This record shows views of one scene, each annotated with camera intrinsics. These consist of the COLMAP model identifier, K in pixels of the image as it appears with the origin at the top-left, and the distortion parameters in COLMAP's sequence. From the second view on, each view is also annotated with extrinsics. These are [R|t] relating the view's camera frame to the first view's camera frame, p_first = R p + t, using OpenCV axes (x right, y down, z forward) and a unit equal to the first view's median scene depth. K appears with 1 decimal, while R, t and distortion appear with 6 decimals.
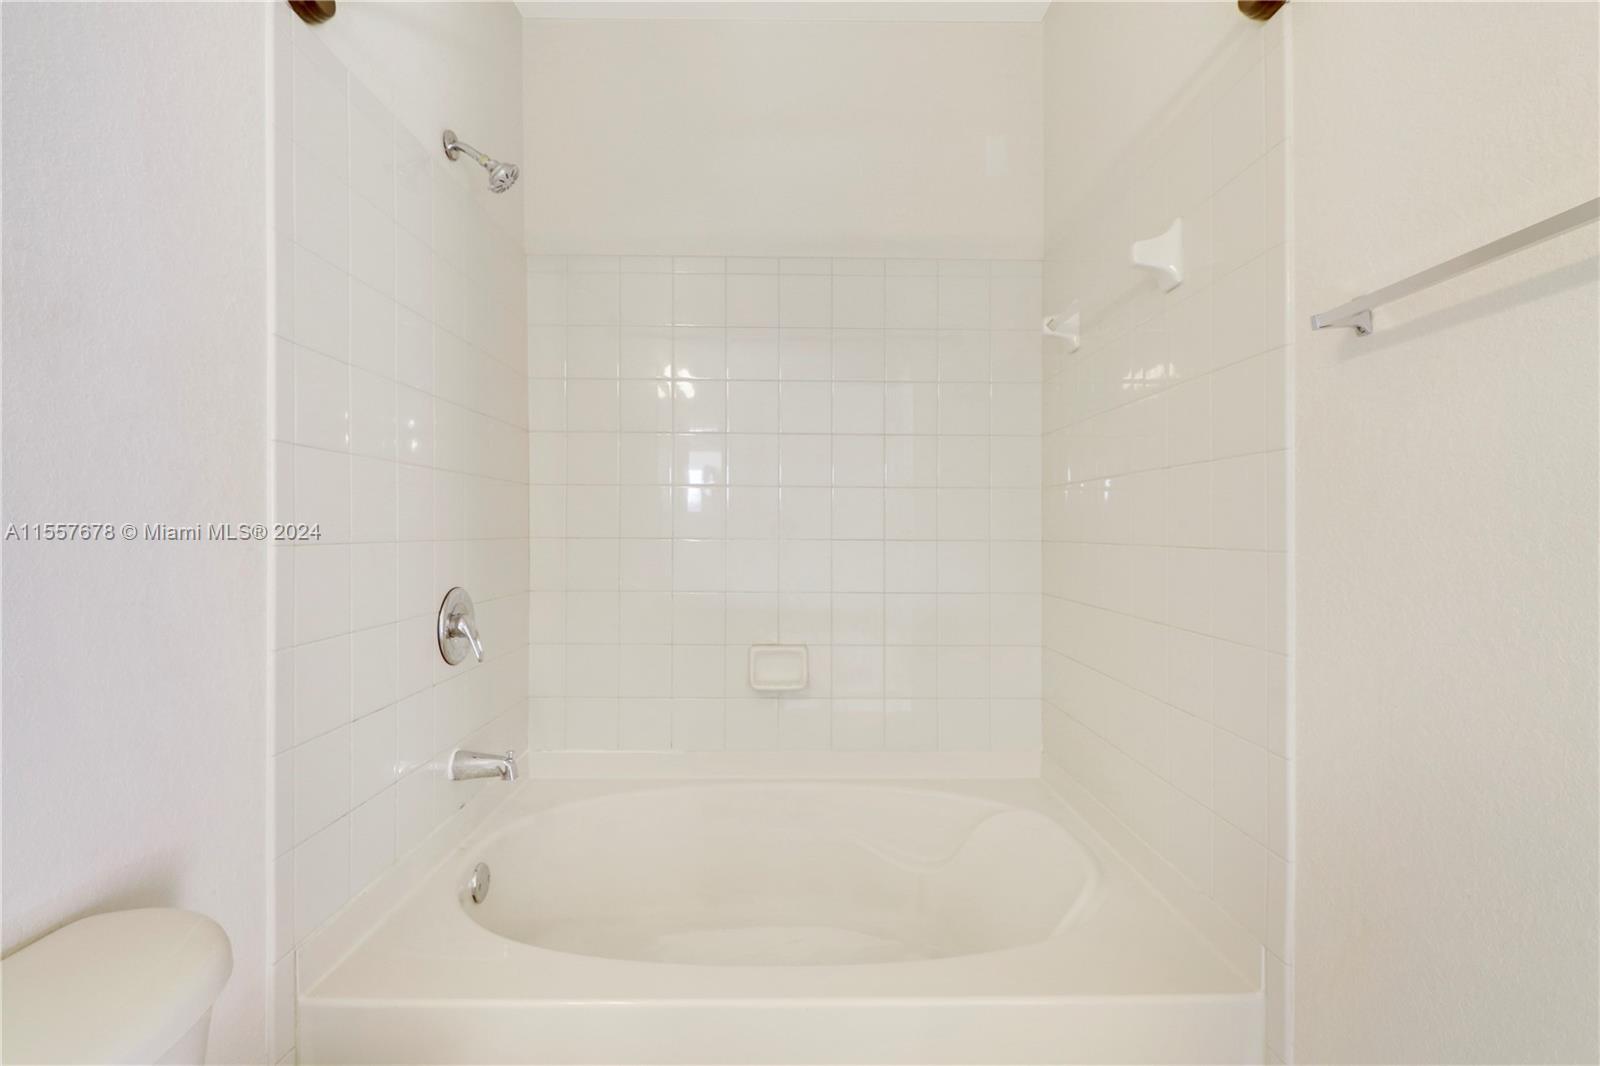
lens RADIAL K [[790.9, 0, 800.0], [0, 790.9, 533.0], [0, 0, 1]] dist [-0.000526, -0.001066]
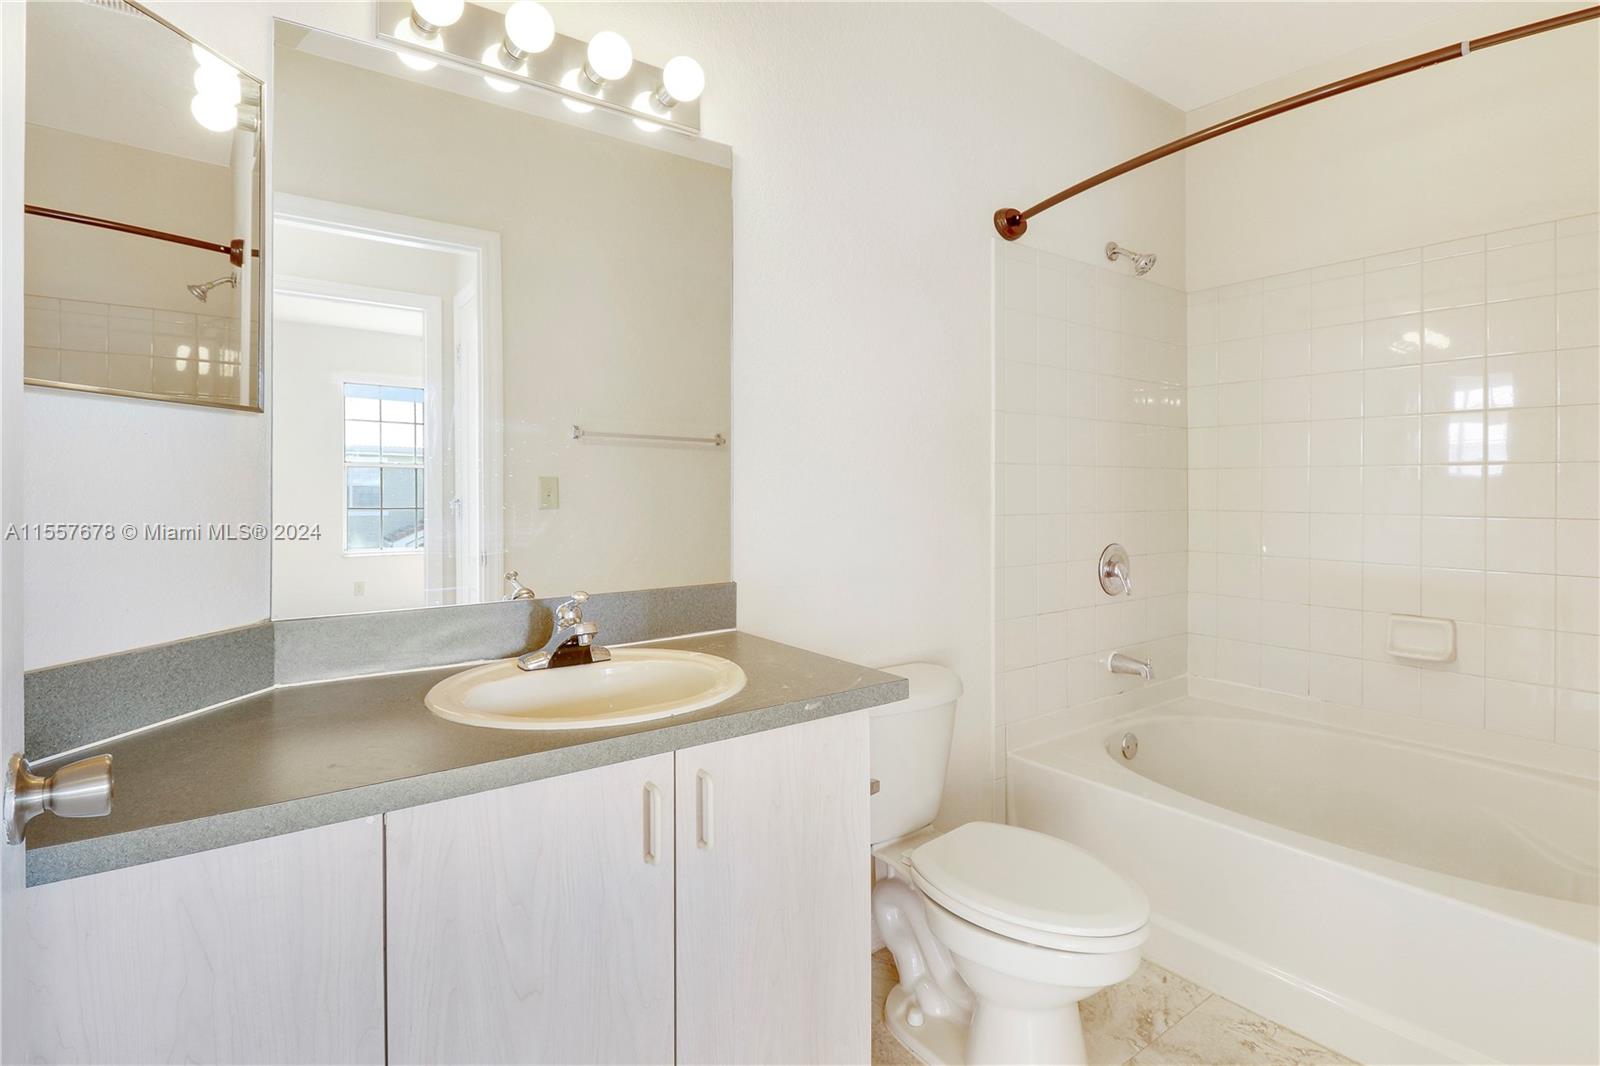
lens RADIAL K [[816.4, 0, 809.2], [0, 816.4, 485.2], [0, 0, 1]] dist [0.000645, 0.000392]
pose [[0.613073, -0.001832, -0.790024, 0.433850], [-0.004378, 0.999974, -0.005716, -0.031743], [0.790014, 0.006964, 0.613049, -0.408193]]
